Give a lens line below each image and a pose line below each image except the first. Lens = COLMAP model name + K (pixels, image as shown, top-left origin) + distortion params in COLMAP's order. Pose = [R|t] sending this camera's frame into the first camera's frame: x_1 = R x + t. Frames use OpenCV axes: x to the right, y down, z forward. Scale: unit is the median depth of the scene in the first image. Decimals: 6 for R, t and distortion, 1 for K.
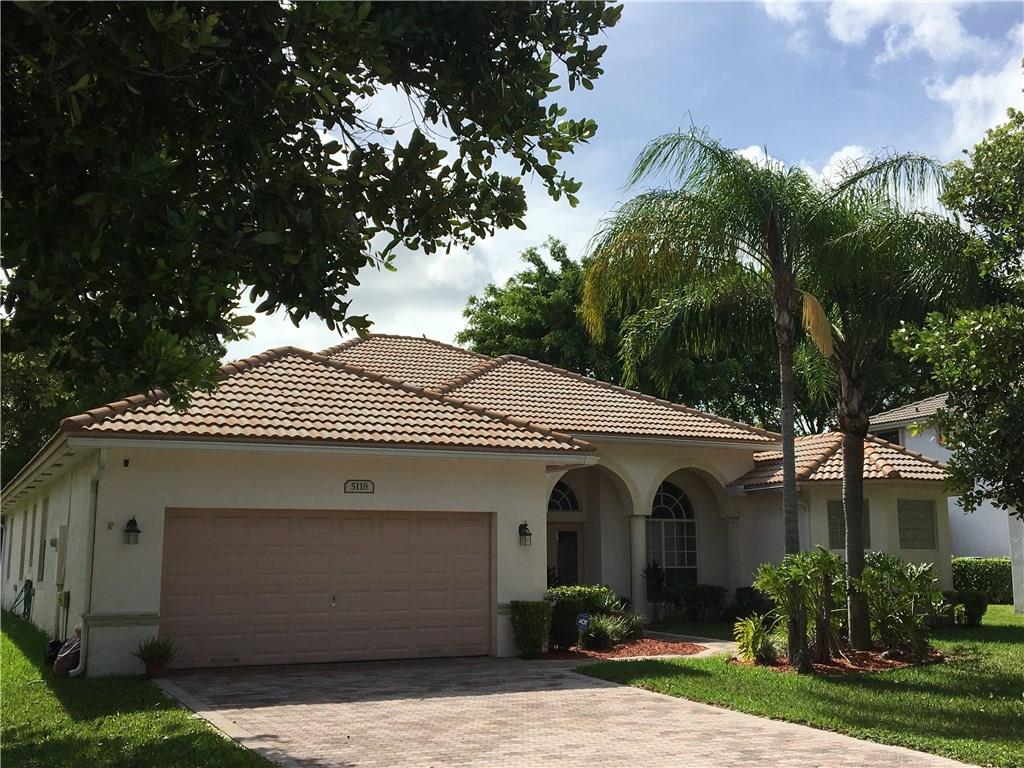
lens RADIAL K [[1179.9, 0, 512.4], [0, 1179.9, 377.6], [0, 0, 1]] dist [0.050980, 0.000000]
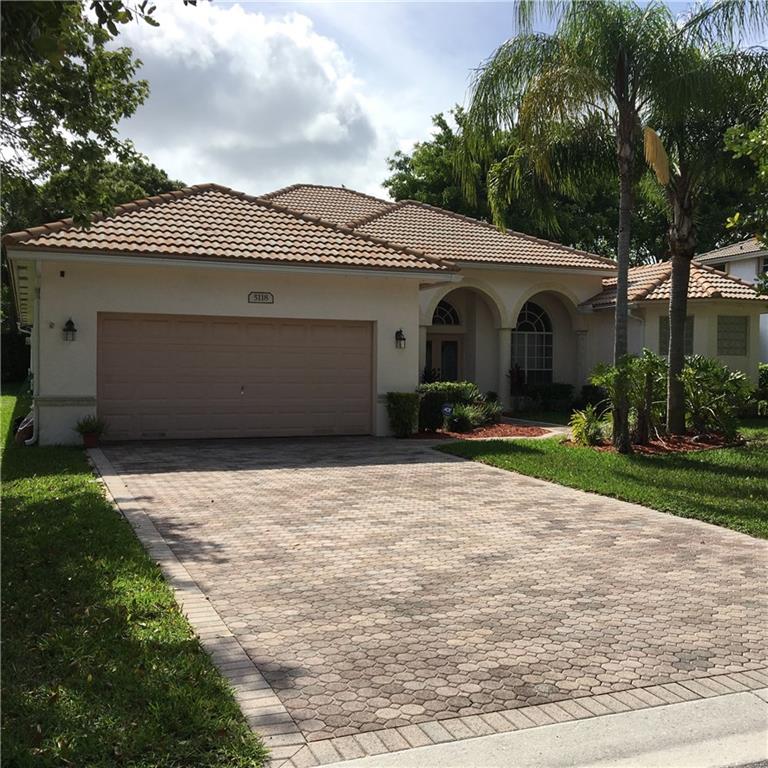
lens RADIAL K [[849.5, 0, 384.3], [0, 849.5, 385.7], [0, 0, 1]] dist [0.068506, 0.000000]
pose [[0.997941, 0.012951, -0.062820, 0.049970], [-0.001851, 0.984810, 0.173625, 0.027760], [0.064115, -0.173151, 0.982806, 0.126684]]
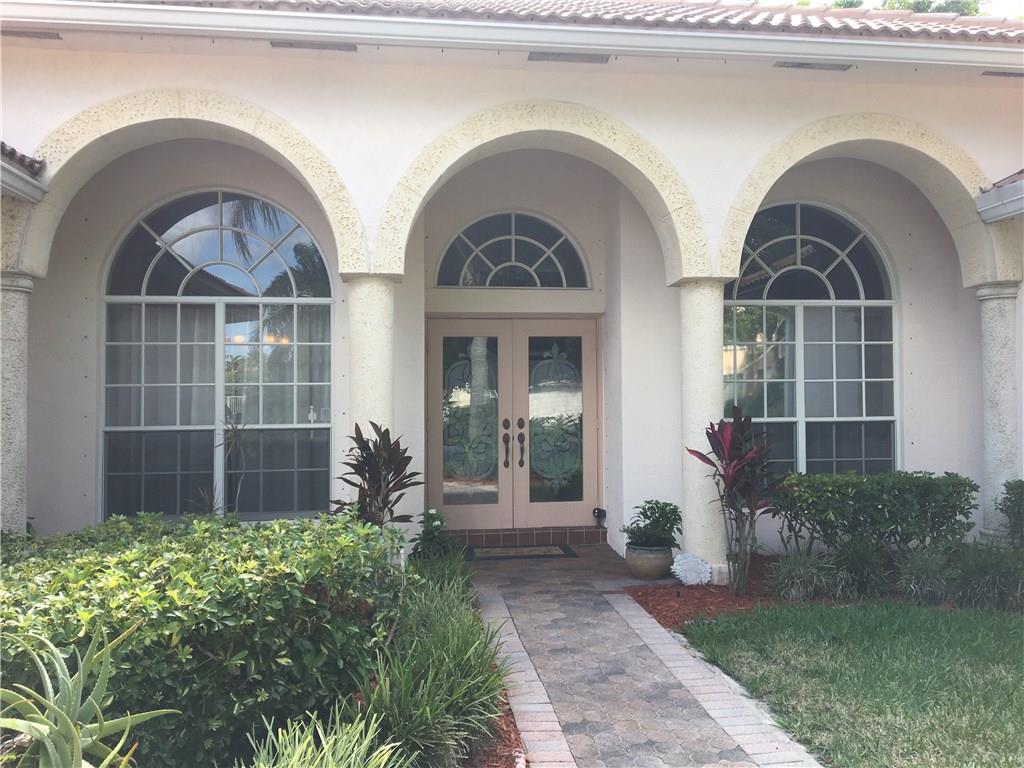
lens RADIAL K [[851.4, 0, 513.7], [0, 851.4, 400.3], [0, 0, 1]] dist [0.085189, -0.136280]
pose [[0.949089, -0.004867, -0.314970, 0.189278], [0.054809, 0.987181, 0.149901, 0.155851], [0.310203, -0.159533, 0.937189, 1.036716]]
